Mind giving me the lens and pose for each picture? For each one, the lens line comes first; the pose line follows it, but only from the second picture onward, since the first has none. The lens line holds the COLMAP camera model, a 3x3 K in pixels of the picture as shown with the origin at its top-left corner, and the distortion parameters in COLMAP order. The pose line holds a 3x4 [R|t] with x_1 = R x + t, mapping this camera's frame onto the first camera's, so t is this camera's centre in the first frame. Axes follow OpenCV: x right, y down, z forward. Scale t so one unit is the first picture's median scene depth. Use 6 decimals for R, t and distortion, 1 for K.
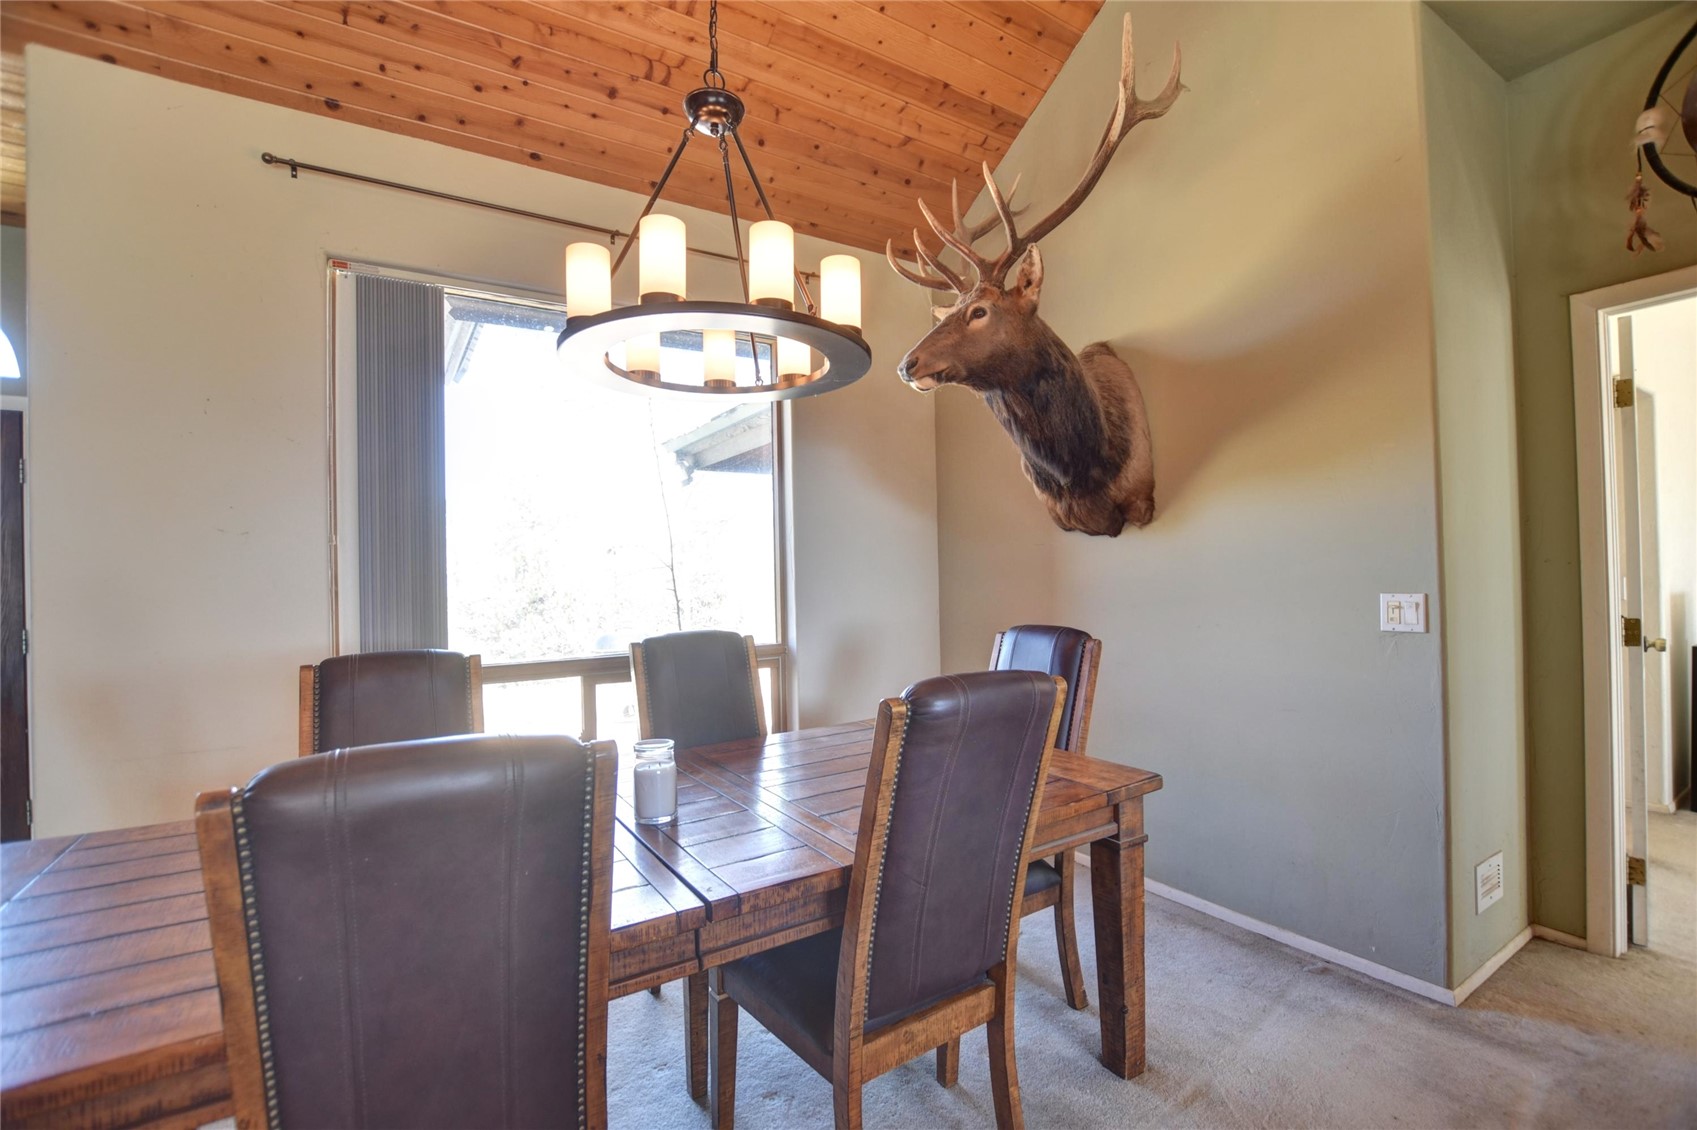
lens RADIAL K [[748.0, 0, 852.8], [0, 748.0, 567.7], [0, 0, 1]] dist [-0.032246, 0.004847]
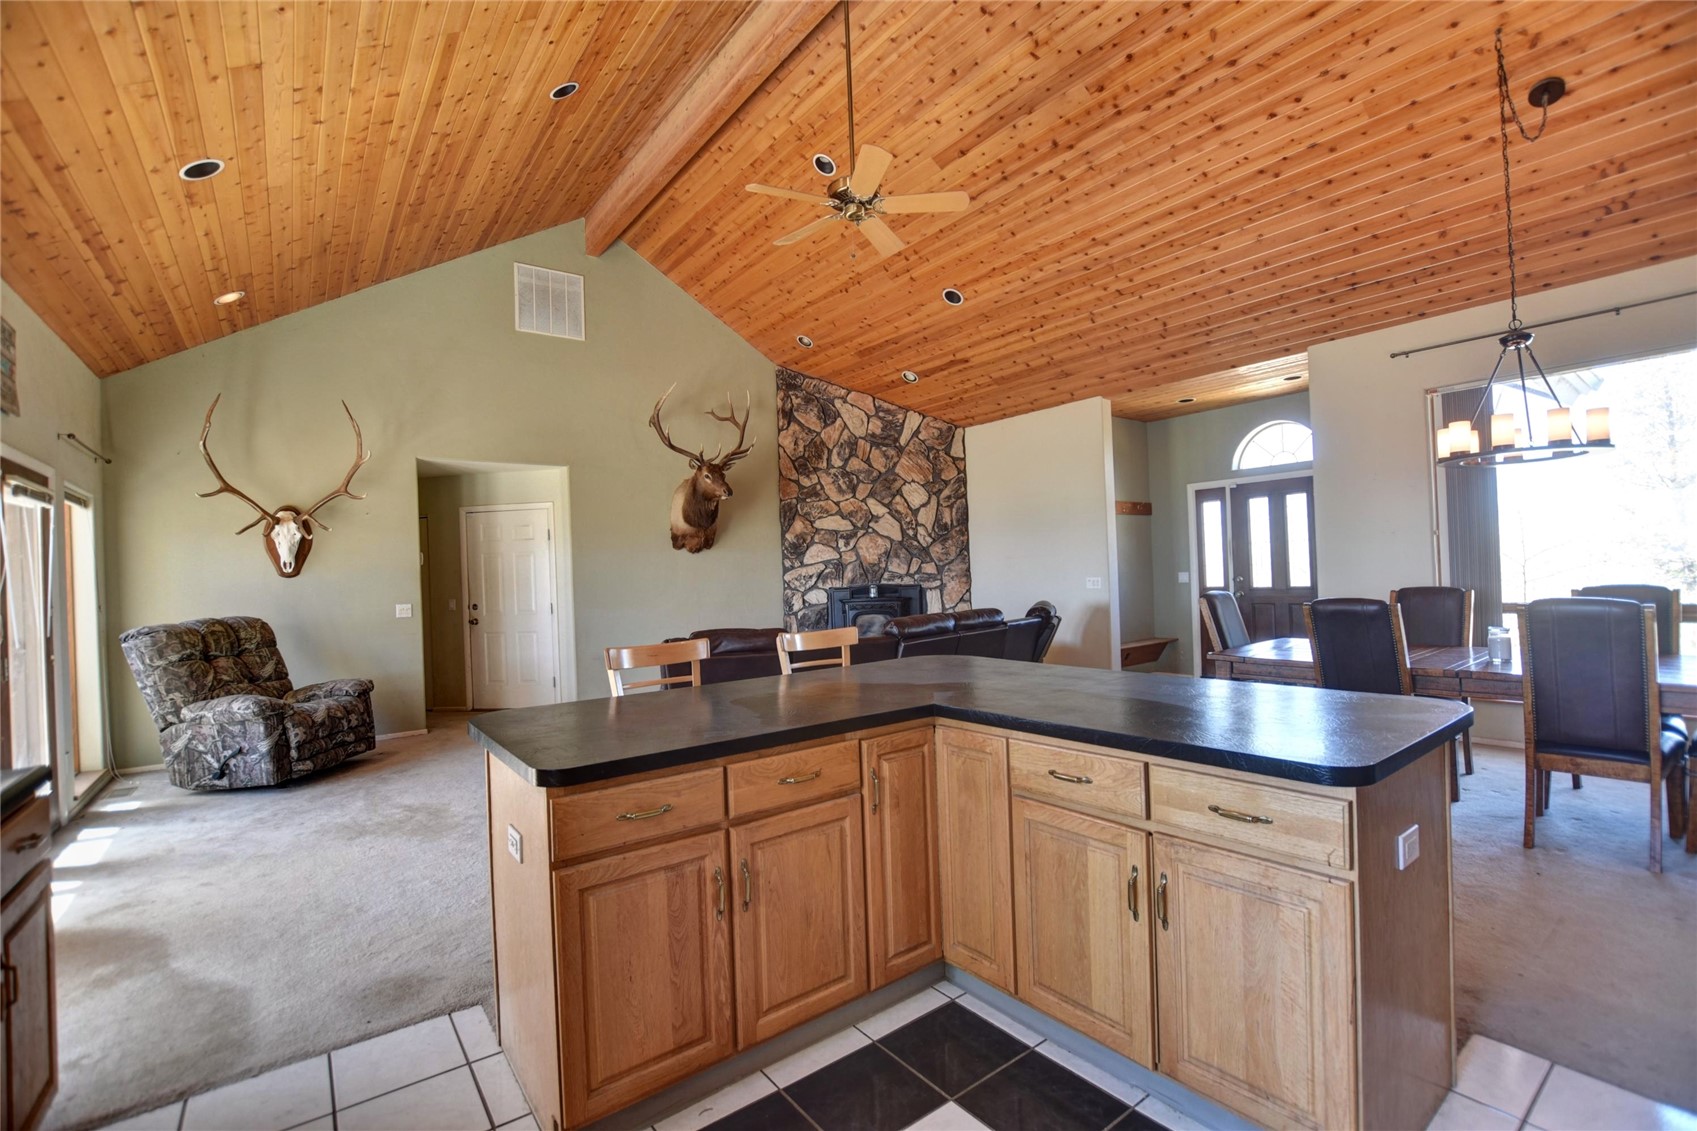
lens RADIAL K [[748.0, 0, 857.0], [0, 748.0, 560.6], [0, 0, 1]] dist [-0.032246, 0.004847]
pose [[0.082555, 0.006193, -0.996567, 1.151463], [0.045351, 0.998921, 0.009964, -0.053698], [0.995554, -0.046018, 0.082185, -0.725928]]
